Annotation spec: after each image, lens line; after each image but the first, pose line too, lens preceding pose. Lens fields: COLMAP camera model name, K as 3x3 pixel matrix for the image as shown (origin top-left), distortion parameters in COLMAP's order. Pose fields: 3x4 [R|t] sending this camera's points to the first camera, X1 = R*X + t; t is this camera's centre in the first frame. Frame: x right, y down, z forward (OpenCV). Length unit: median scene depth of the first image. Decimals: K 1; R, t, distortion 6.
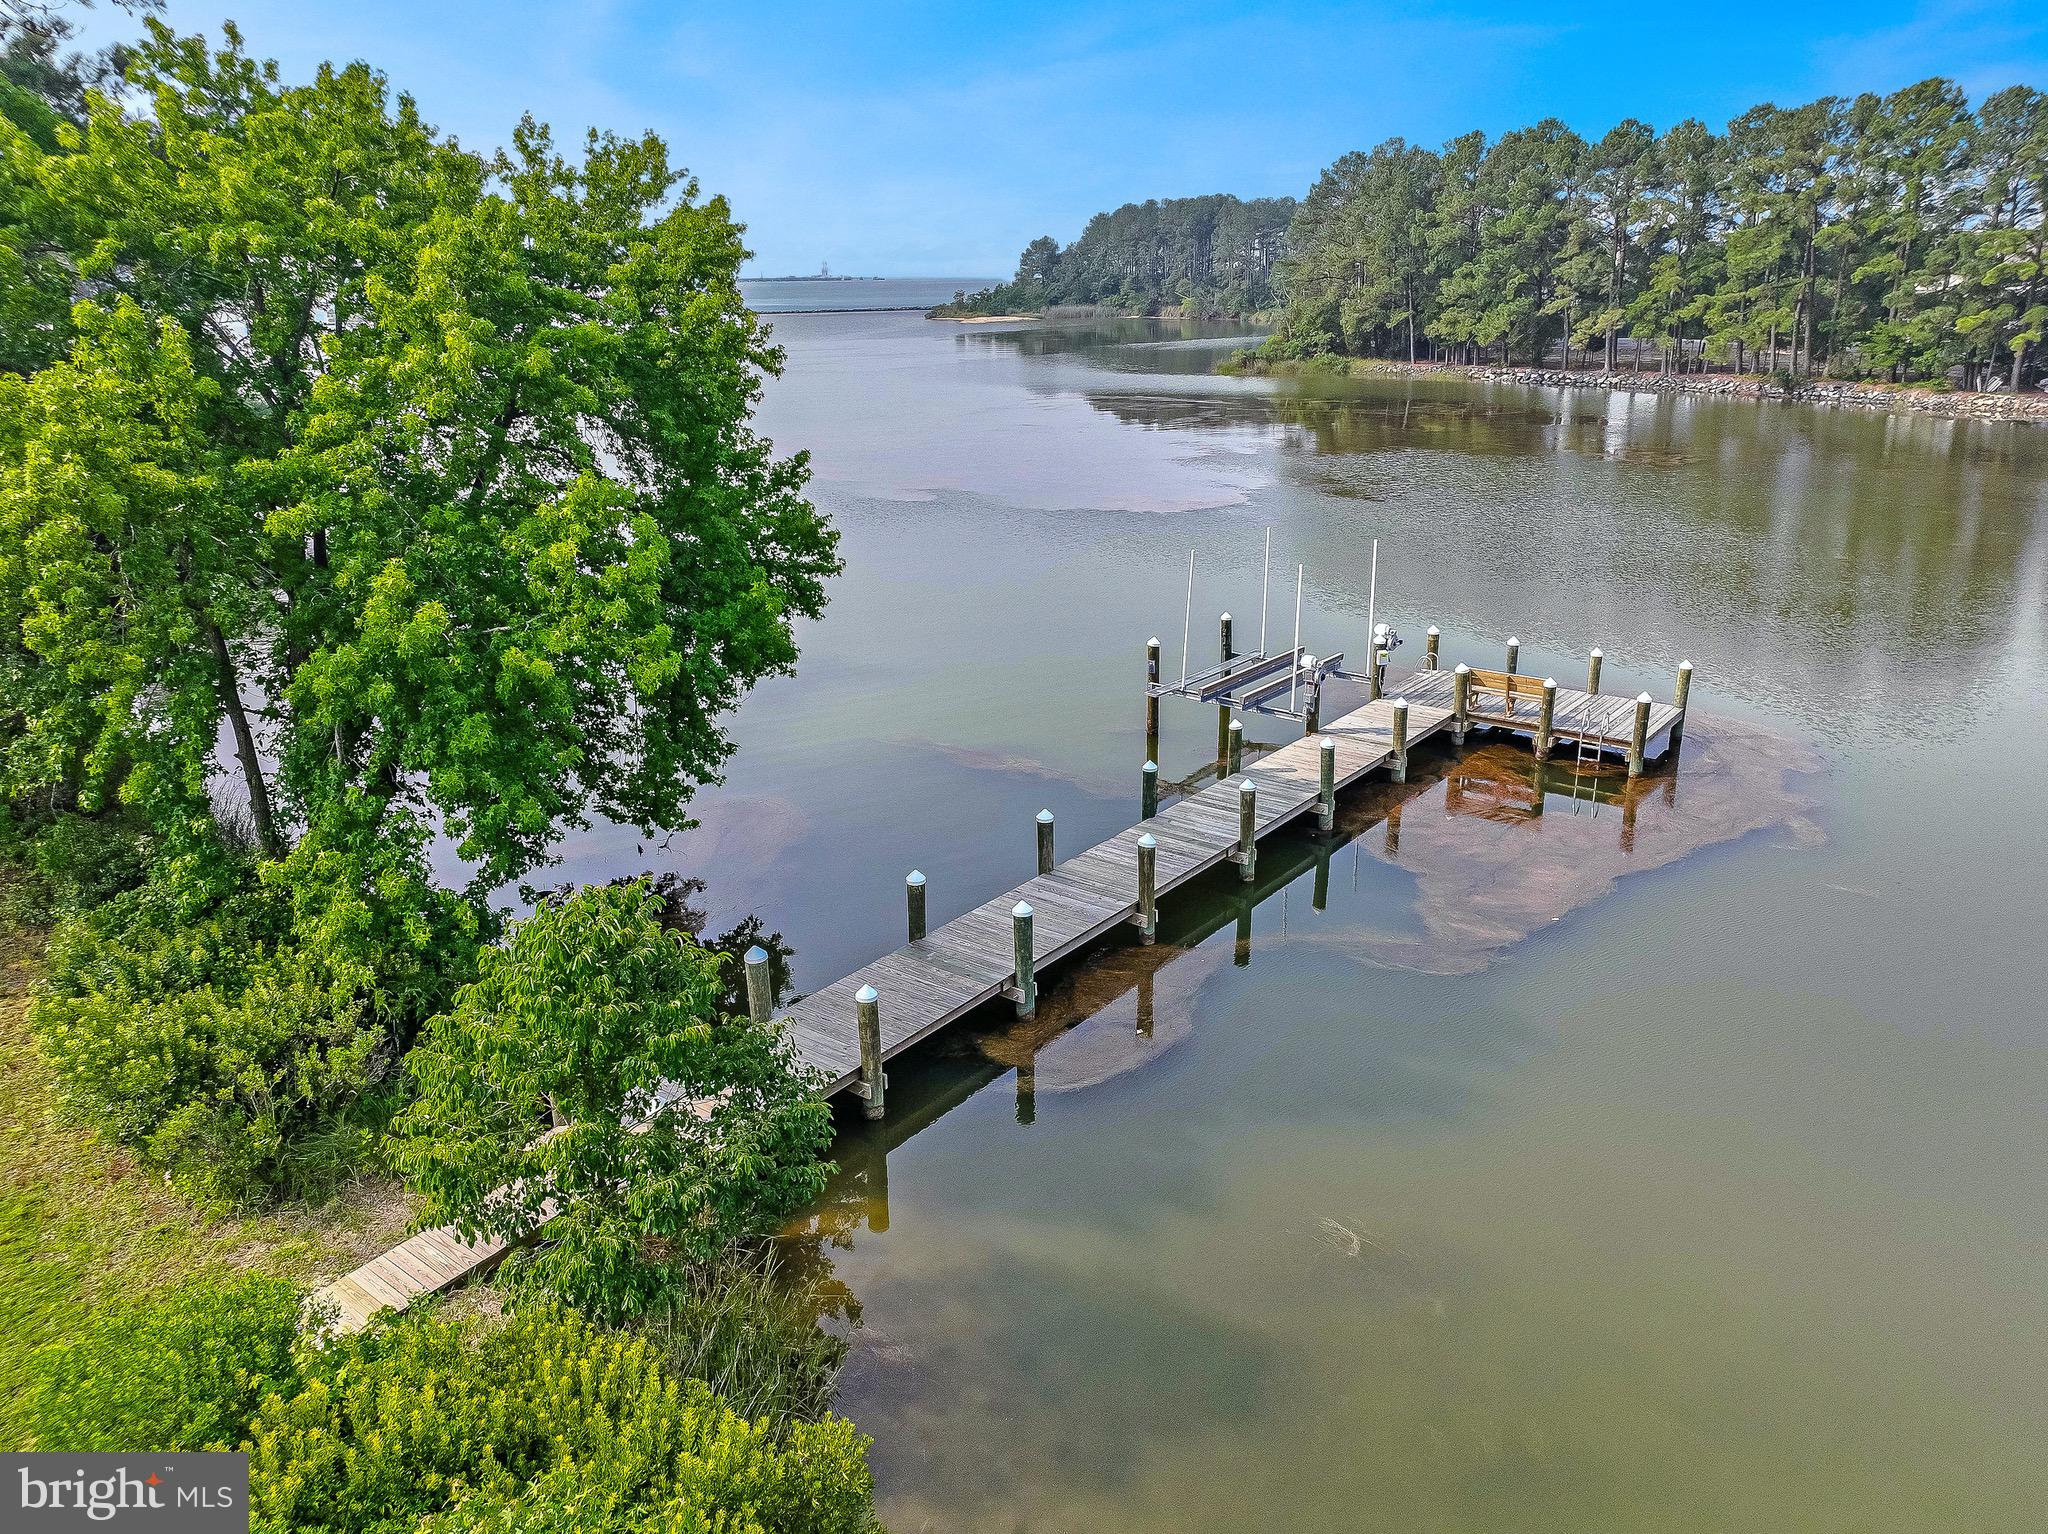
lens RADIAL K [[1471.6, 0, 1024.0], [0, 1471.6, 767.0], [0, 0, 1]] dist [0.004417, 0.001269]
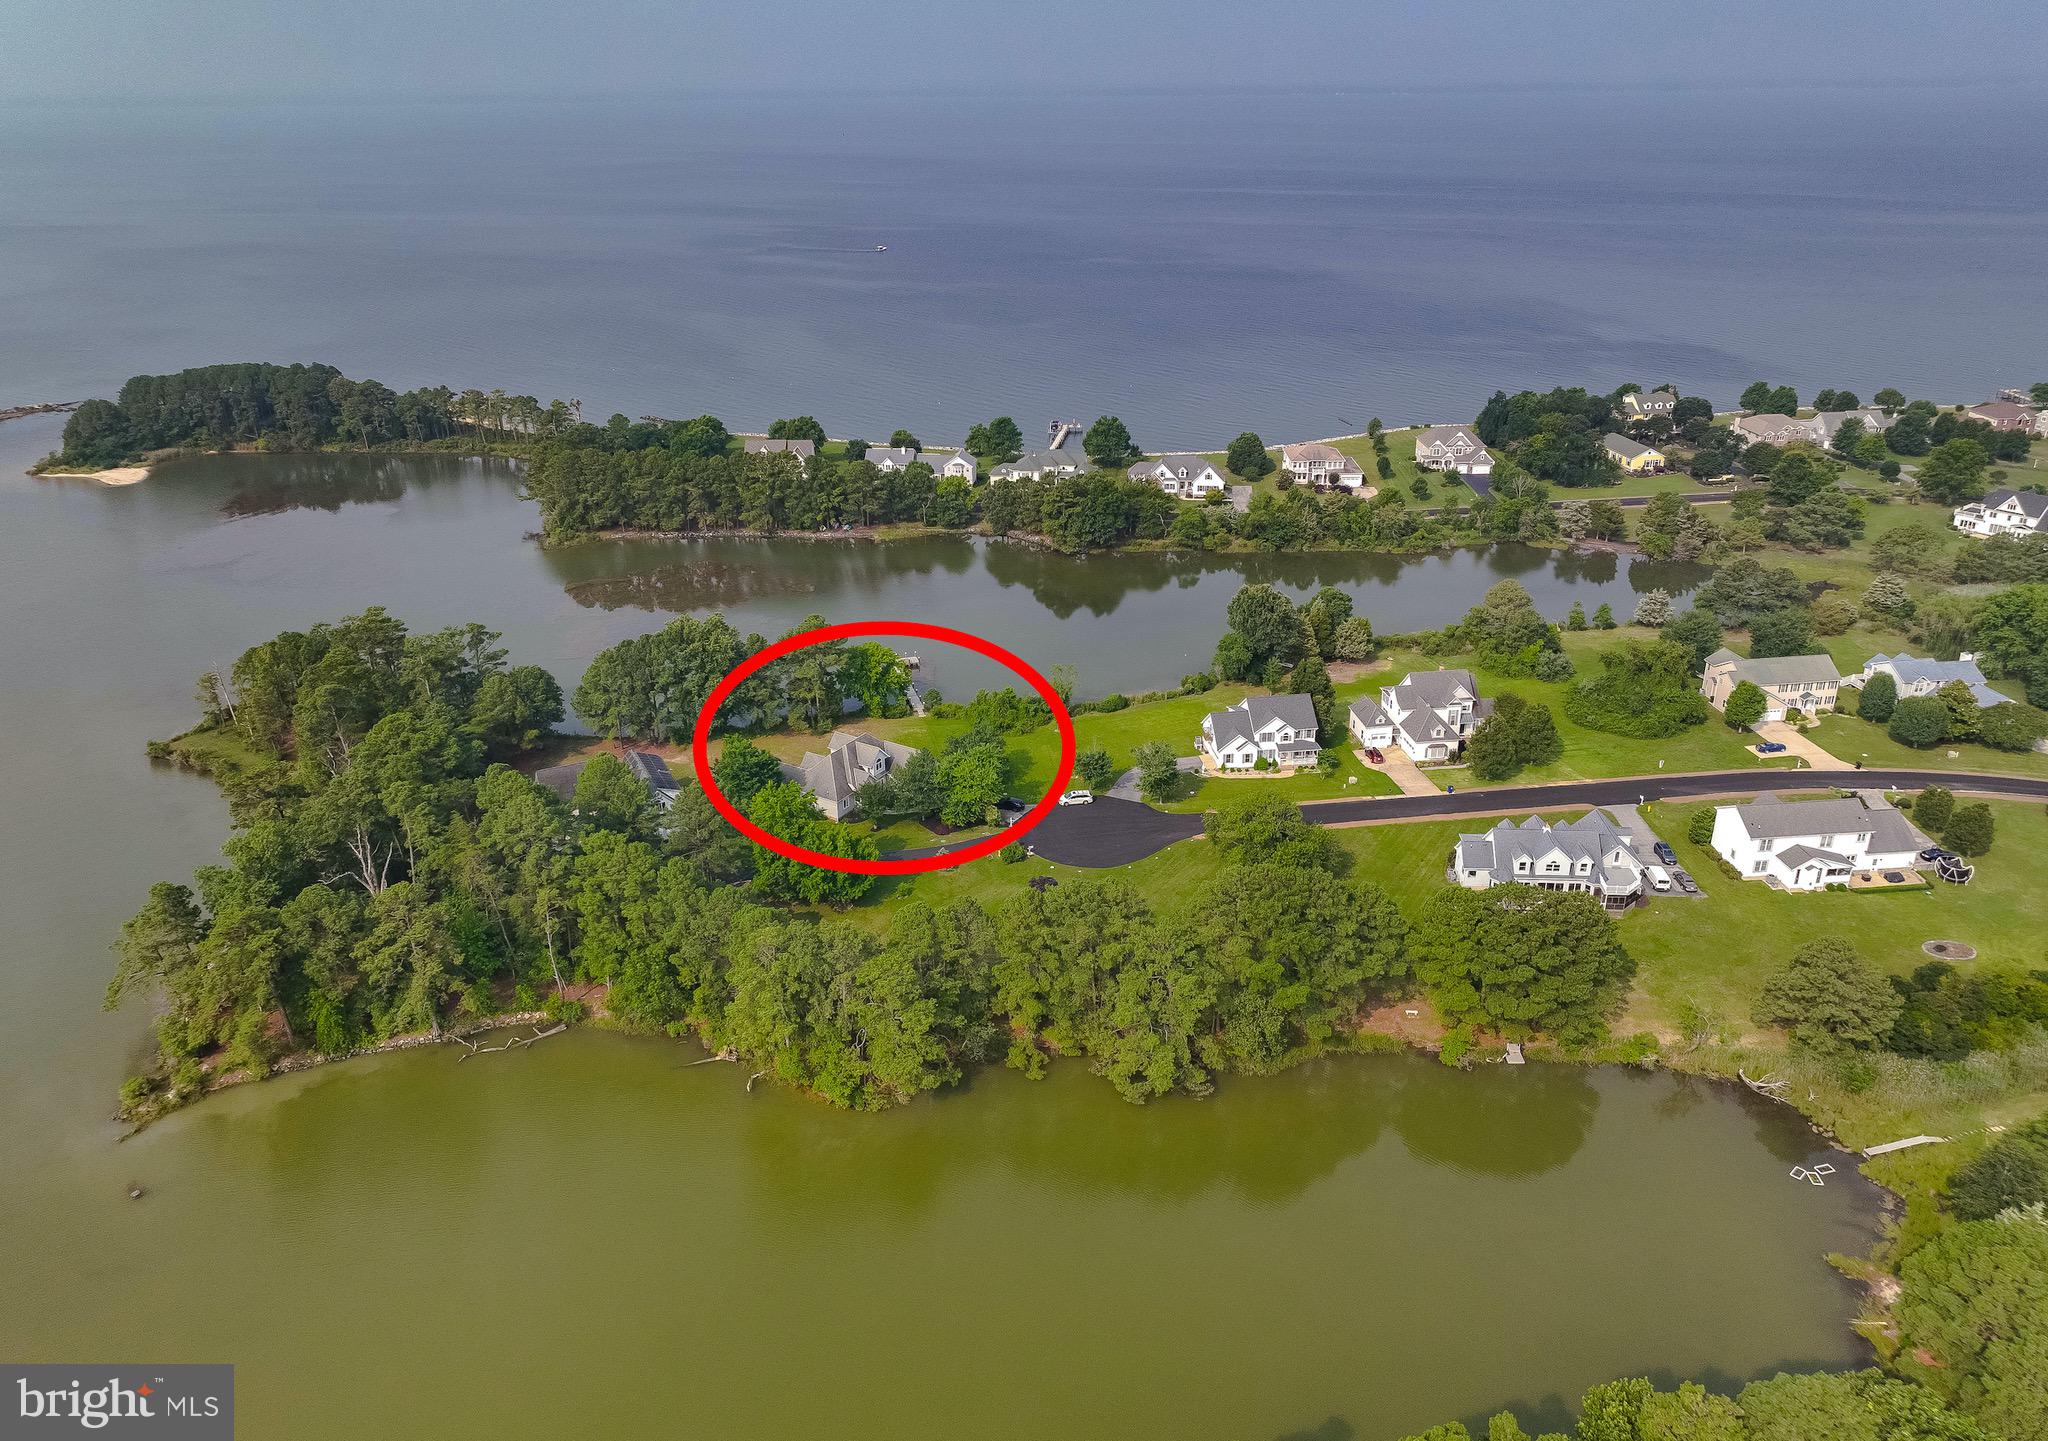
lens RADIAL K [[1424.6, 0, 1024.0], [0, 1424.6, 720.5], [0, 0, 1]] dist [0.003860, 0.001447]
pose [[0.589172, -0.322206, 0.740985, -1.669786], [0.259012, 0.943971, 0.204526, -0.372053], [-0.765368, 0.071423, 0.639617, -1.468922]]
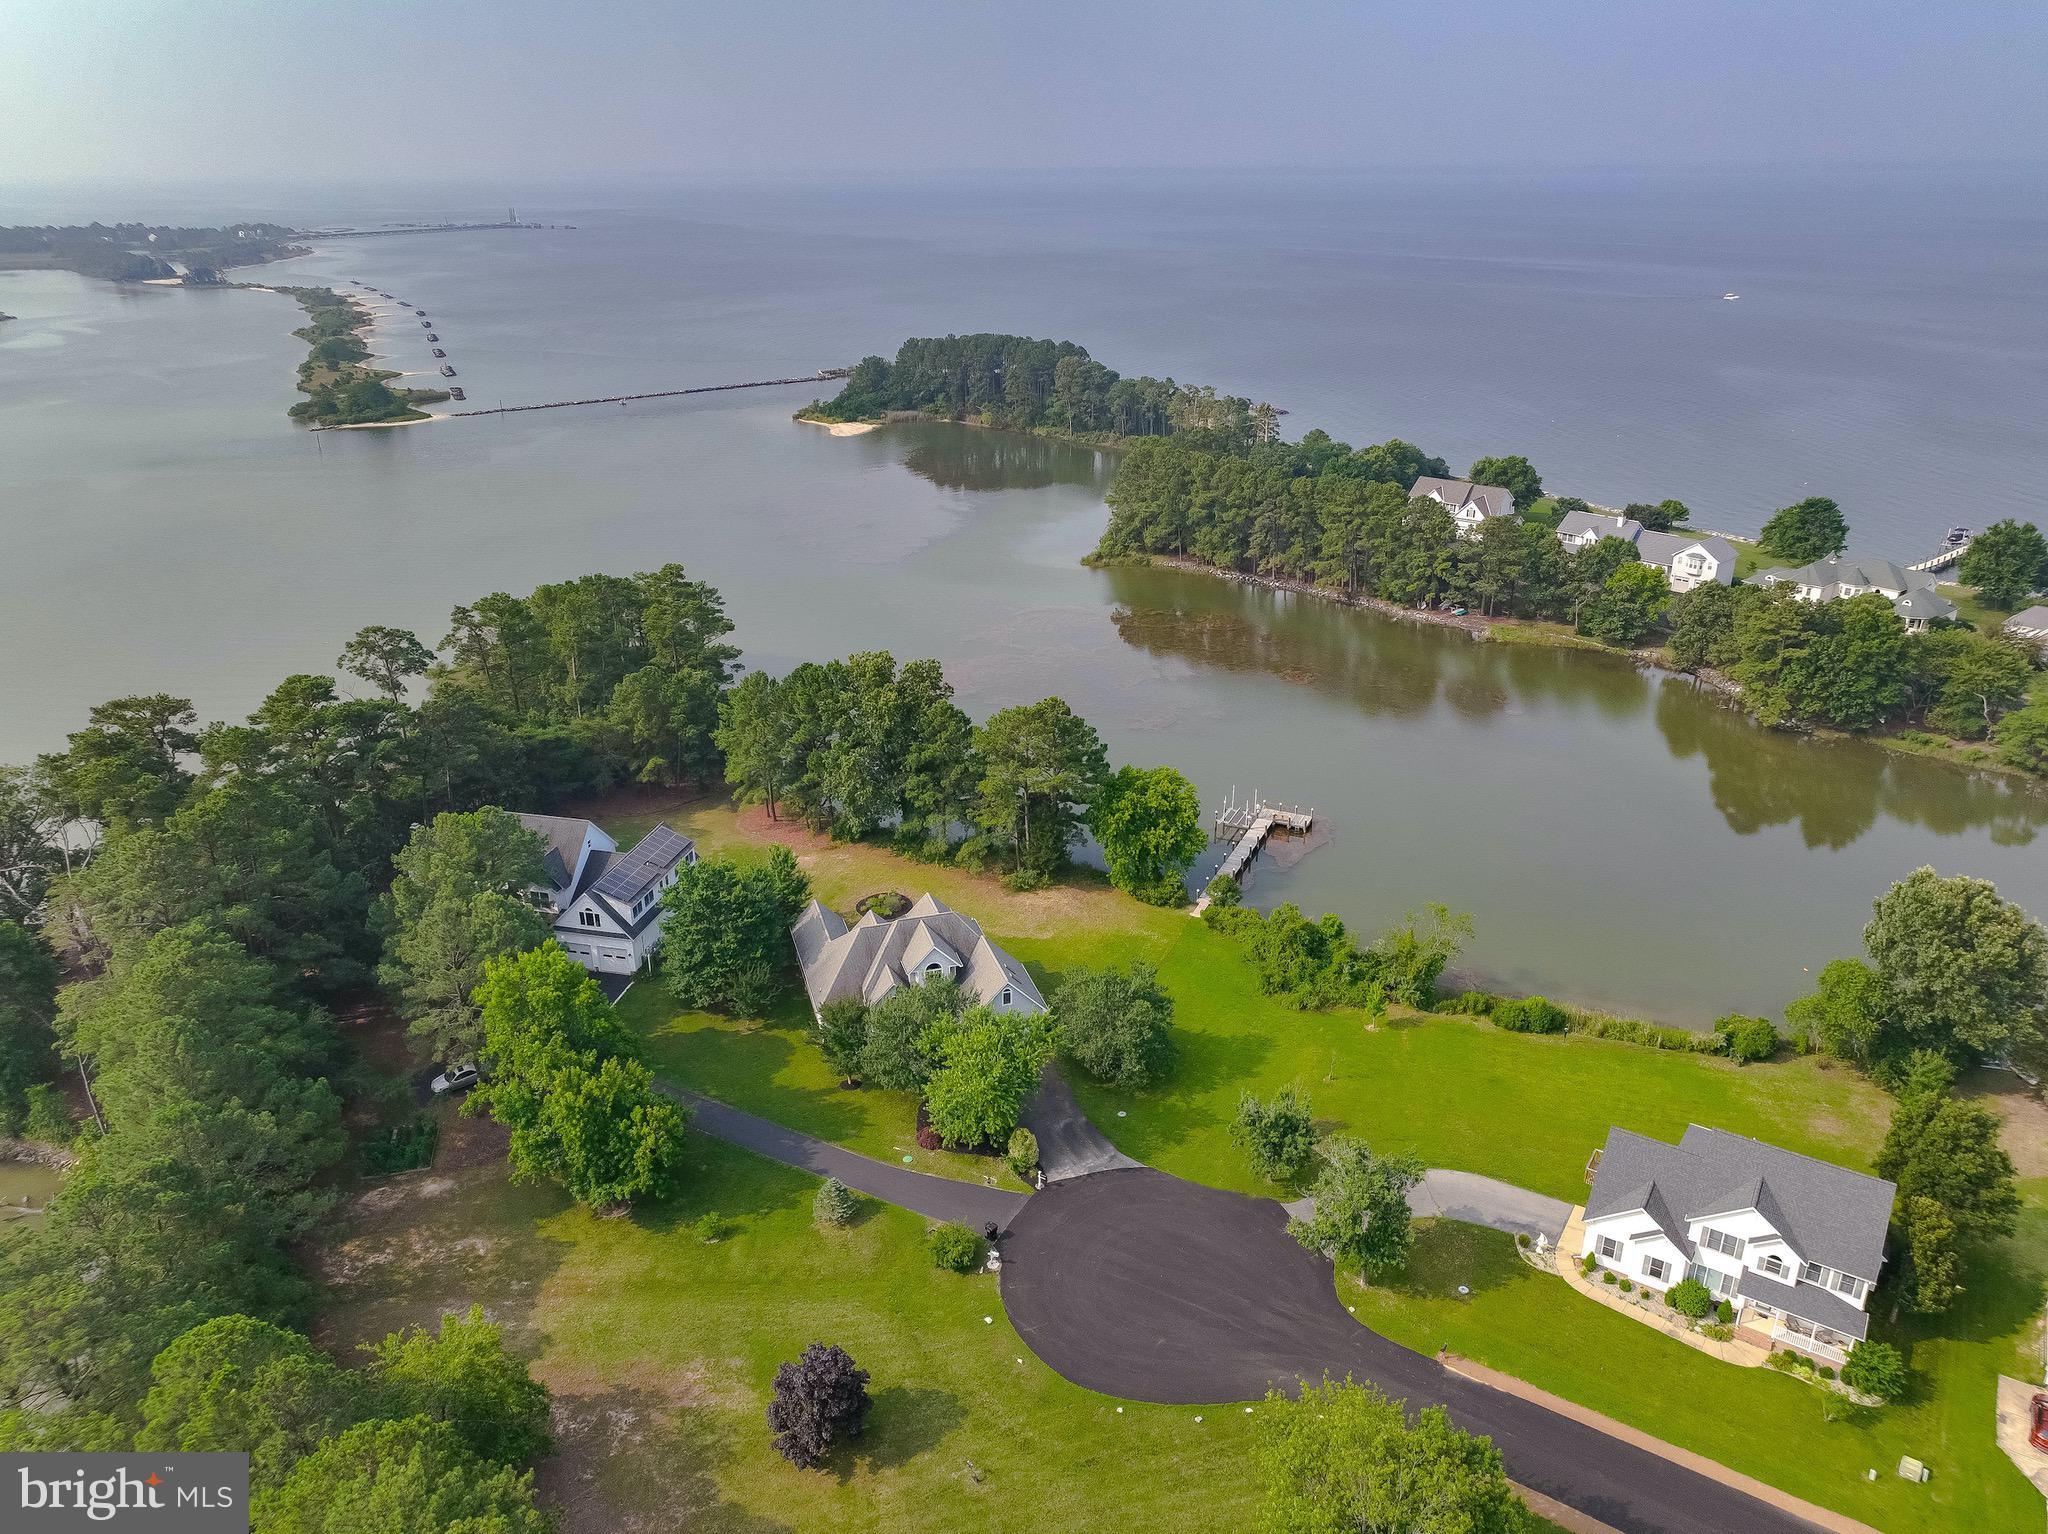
lens RADIAL K [[1434.6, 0, 1024.0], [0, 1434.6, 767.0], [0, 0, 1]] dist [0.003653, 0.009442]
pose [[0.974296, -0.076771, 0.211788, -0.486514], [0.061889, 0.995183, 0.076033, -0.198443], [-0.216605, -0.060971, 0.974354, -1.123633]]
